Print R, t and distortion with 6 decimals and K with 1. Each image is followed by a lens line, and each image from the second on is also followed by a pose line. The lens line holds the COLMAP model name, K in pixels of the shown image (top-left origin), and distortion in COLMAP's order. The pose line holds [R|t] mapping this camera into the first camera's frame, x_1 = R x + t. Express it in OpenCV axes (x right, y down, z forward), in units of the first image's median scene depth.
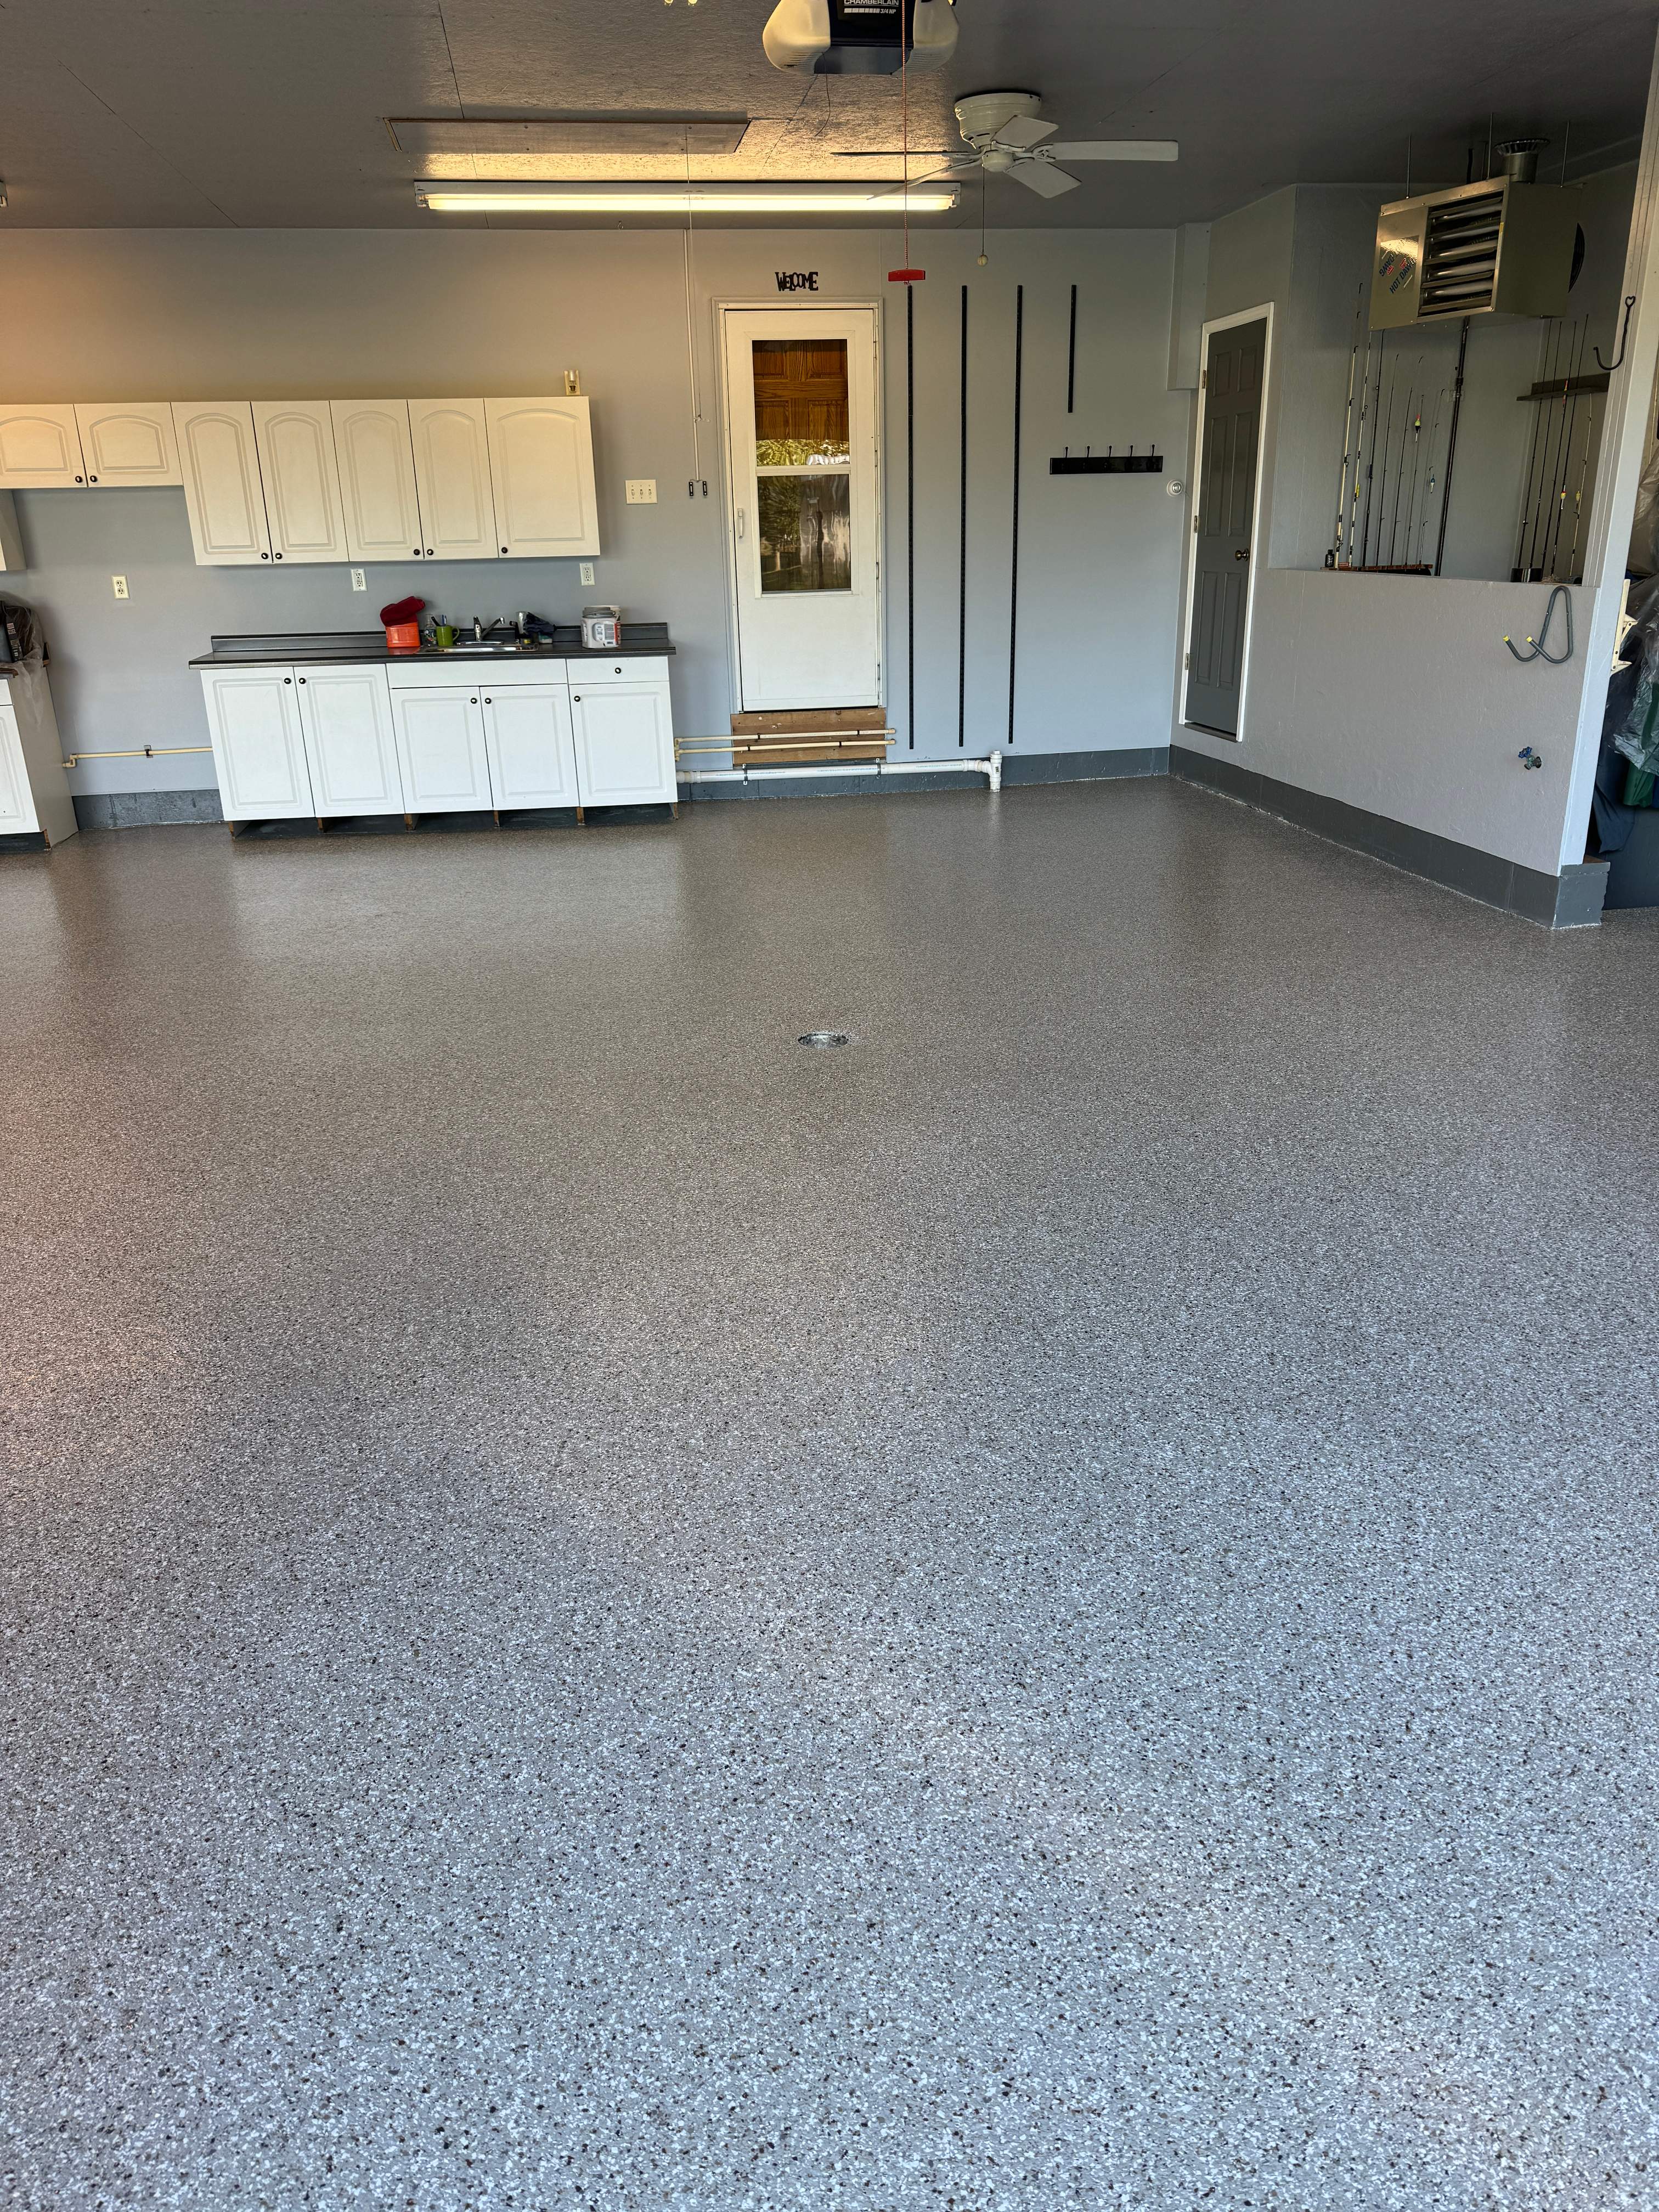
lens RADIAL K [[1549.9, 0, 825.0], [0, 1549.9, 1108.9], [0, 0, 1]] dist [0.051010, -0.064984]
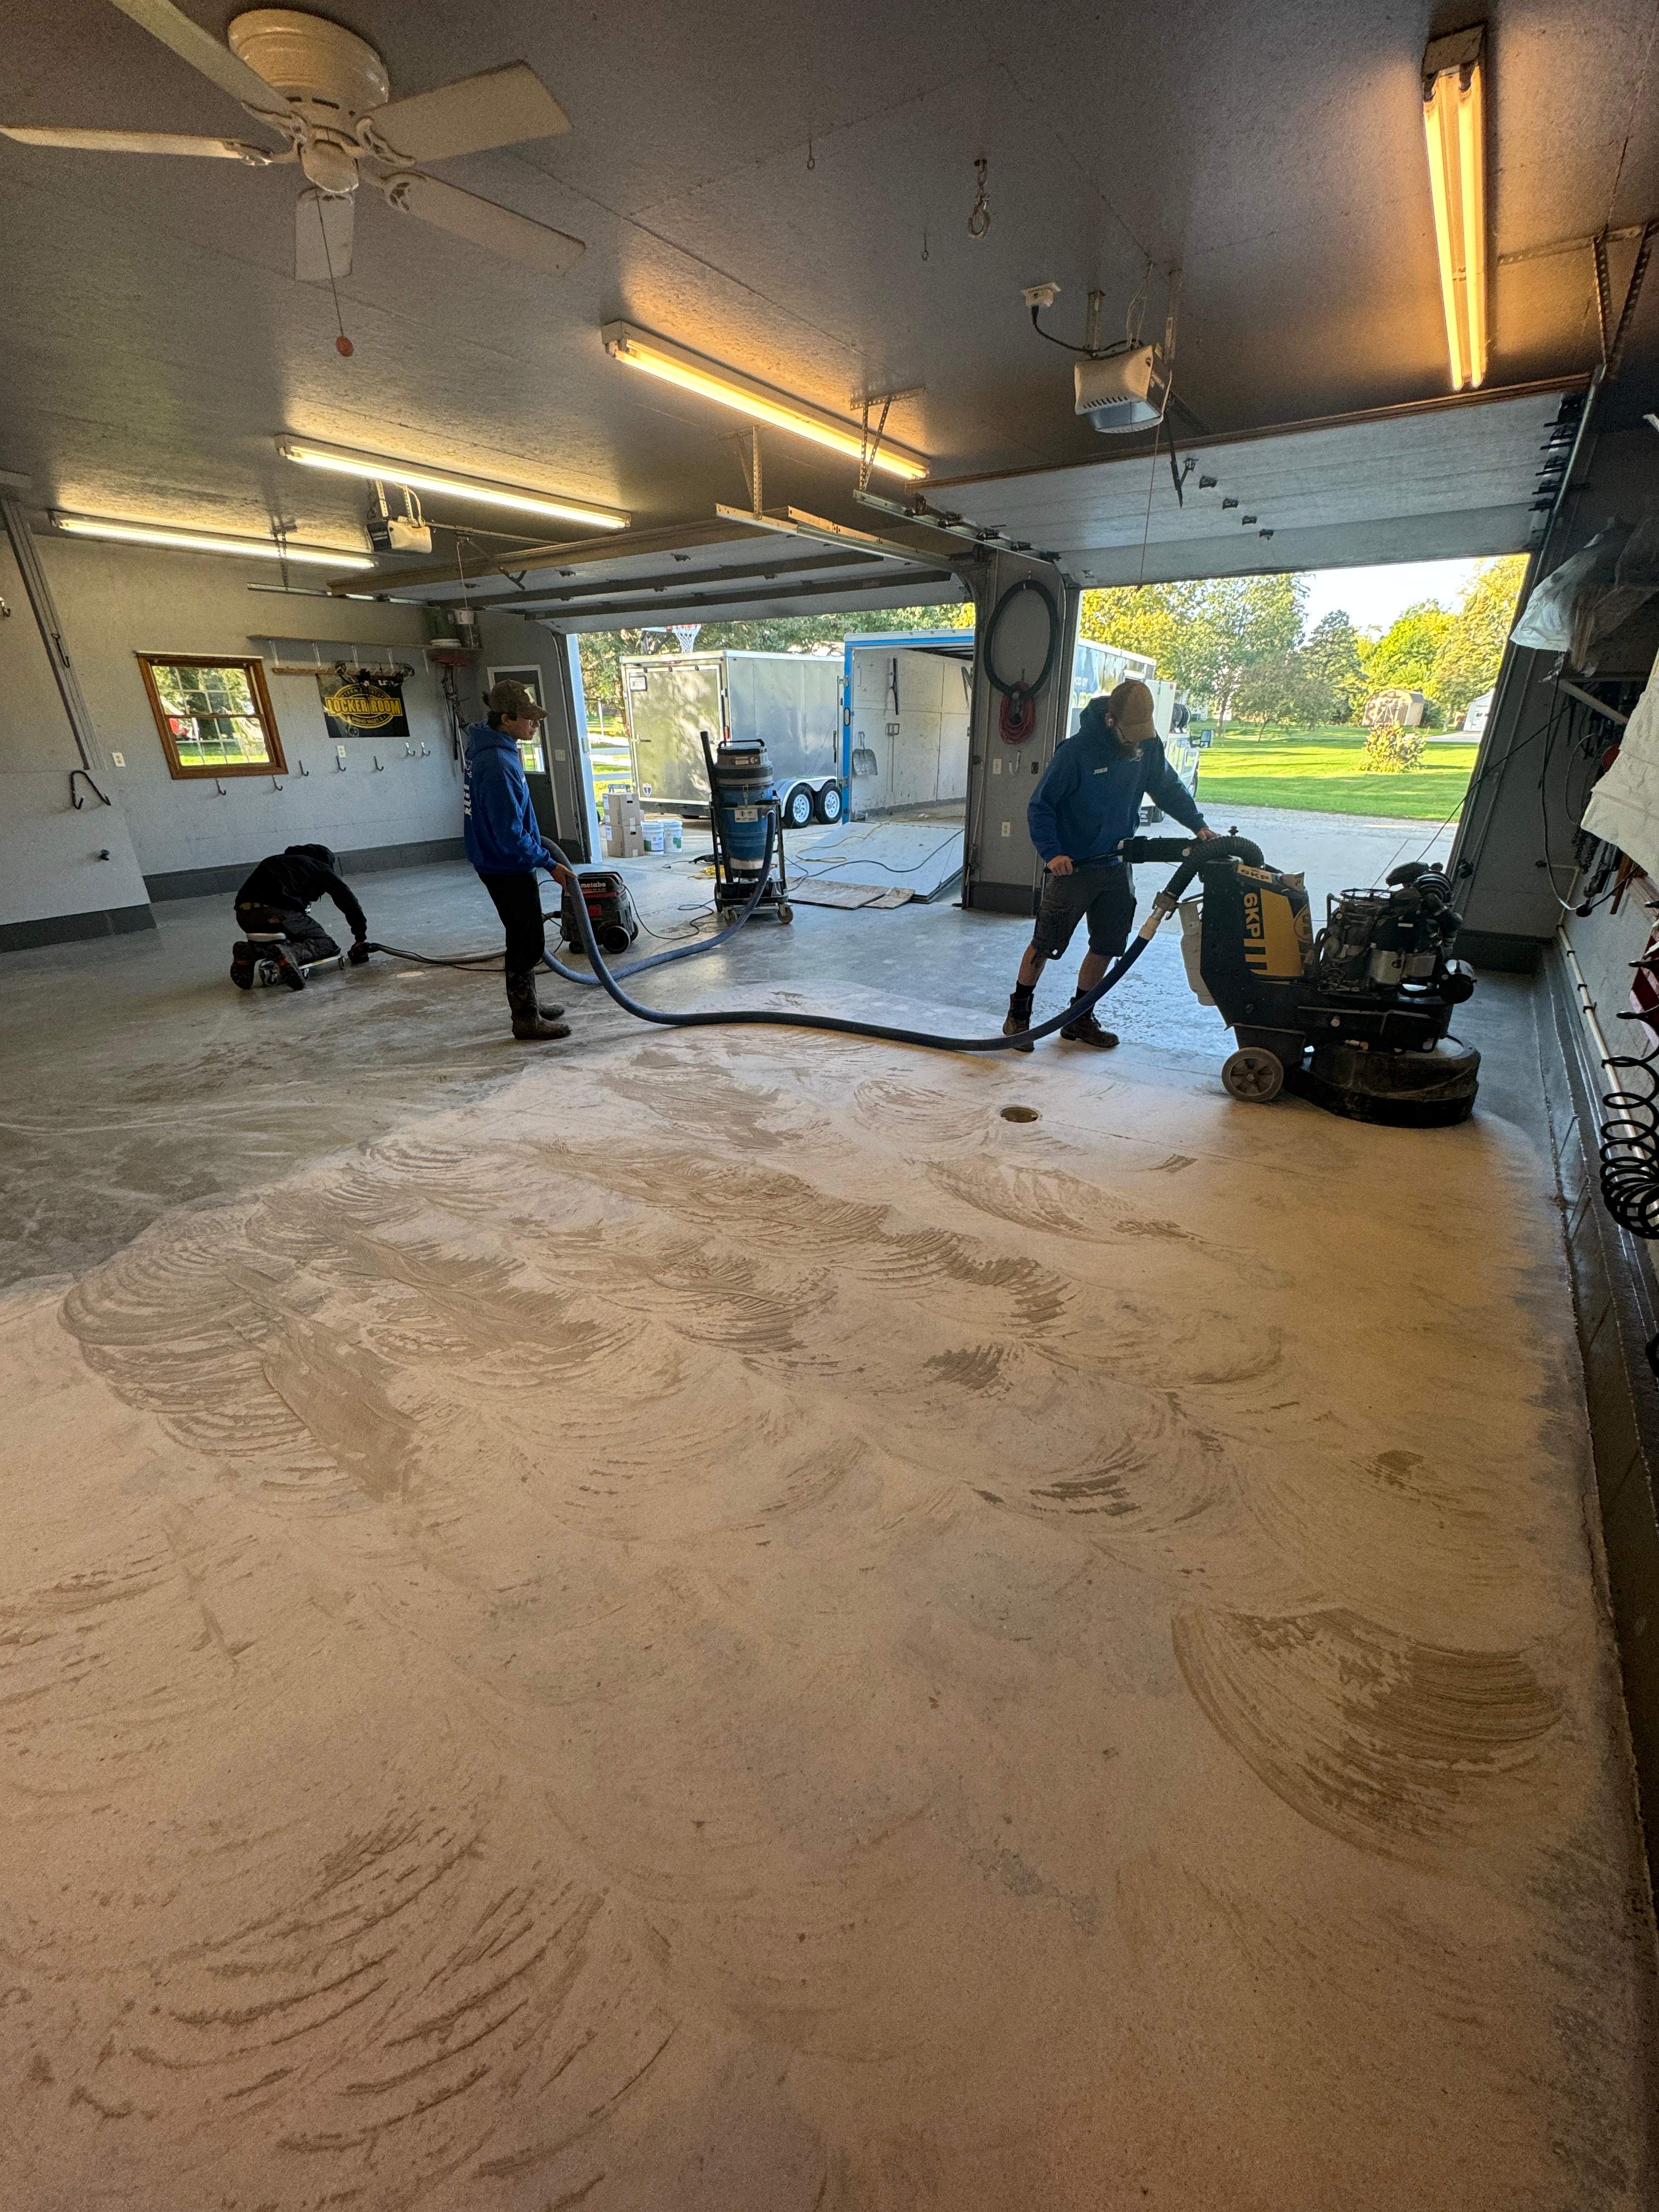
lens RADIAL K [[881.0, 0, 849.9], [0, 881.0, 1100.7], [0, 0, 1]] dist [-0.002455, 0.000575]
pose [[-0.734296, -0.244688, 0.633196, -0.786595], [0.263809, 0.756596, 0.598303, -0.297223], [-0.625471, 0.606375, -0.491015, 0.826124]]
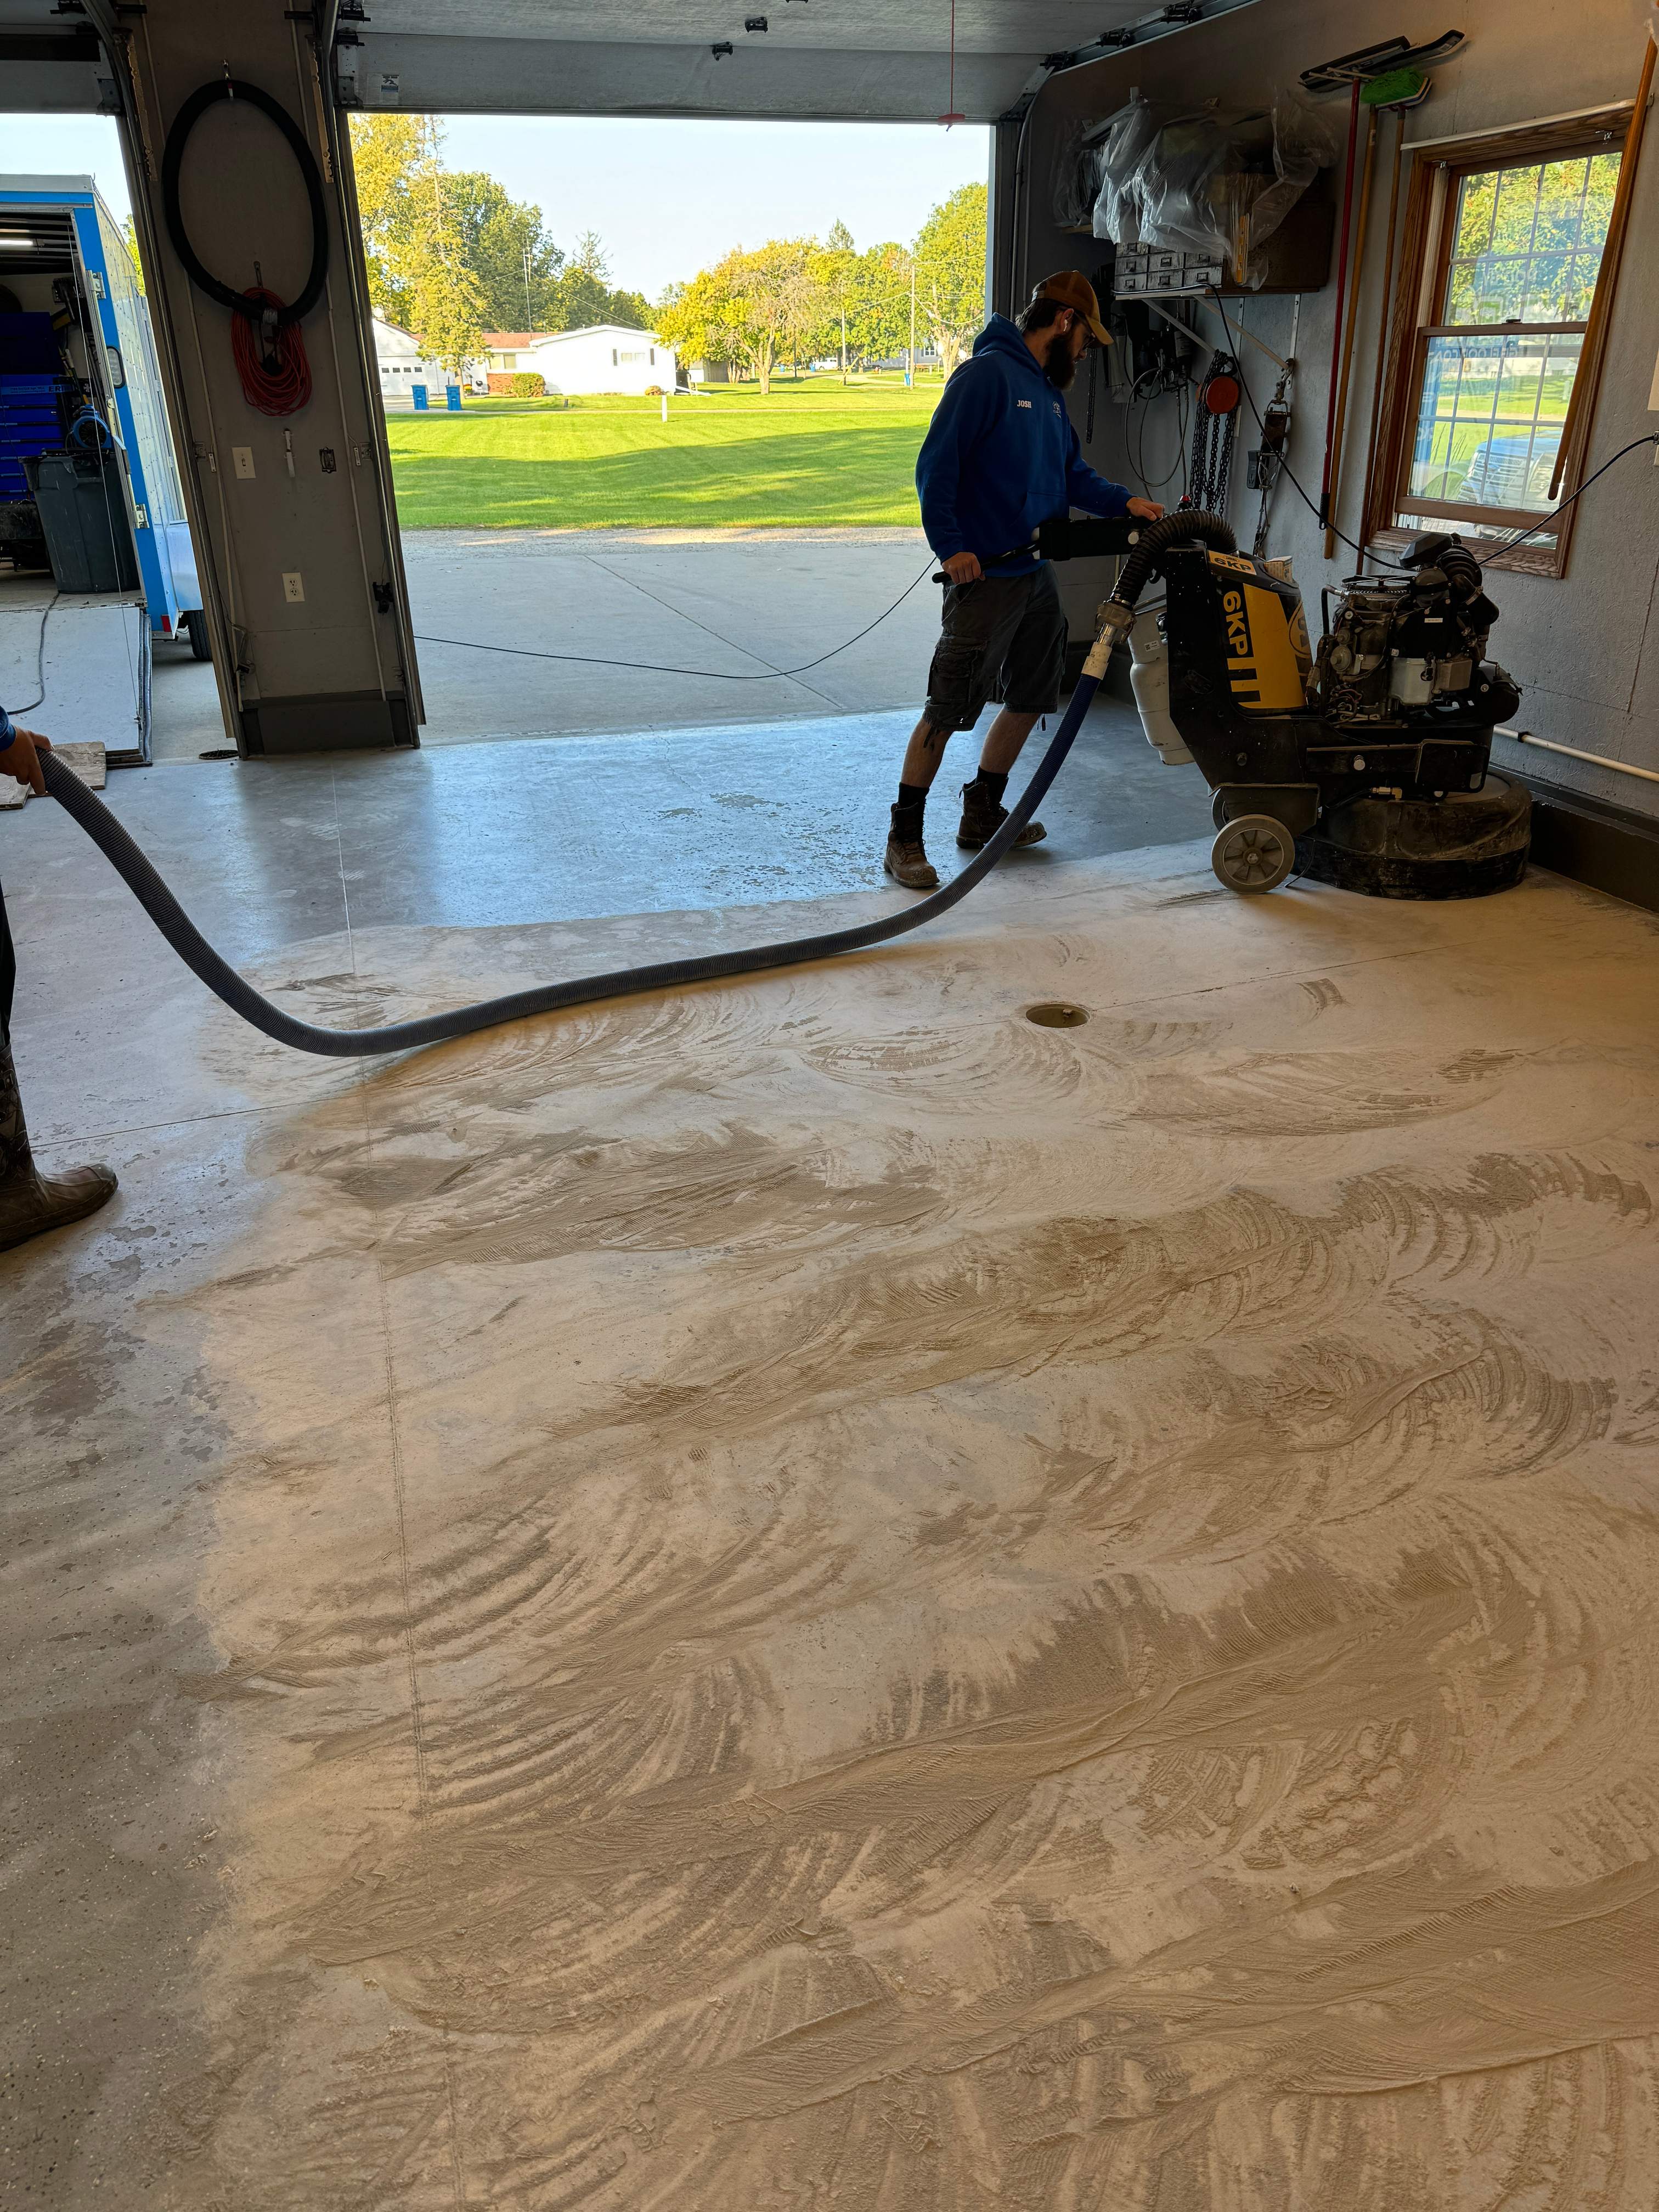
lens RADIAL K [[1549.9, 0, 845.6], [0, 1549.9, 1106.4], [0, 0, 1]] dist [0.051010, -0.064984]
pose [[-0.989014, 0.101079, -0.107861, -0.417698], [-0.008176, 0.691154, 0.722662, -0.322381], [0.147594, 0.715604, -0.682734, 0.892706]]
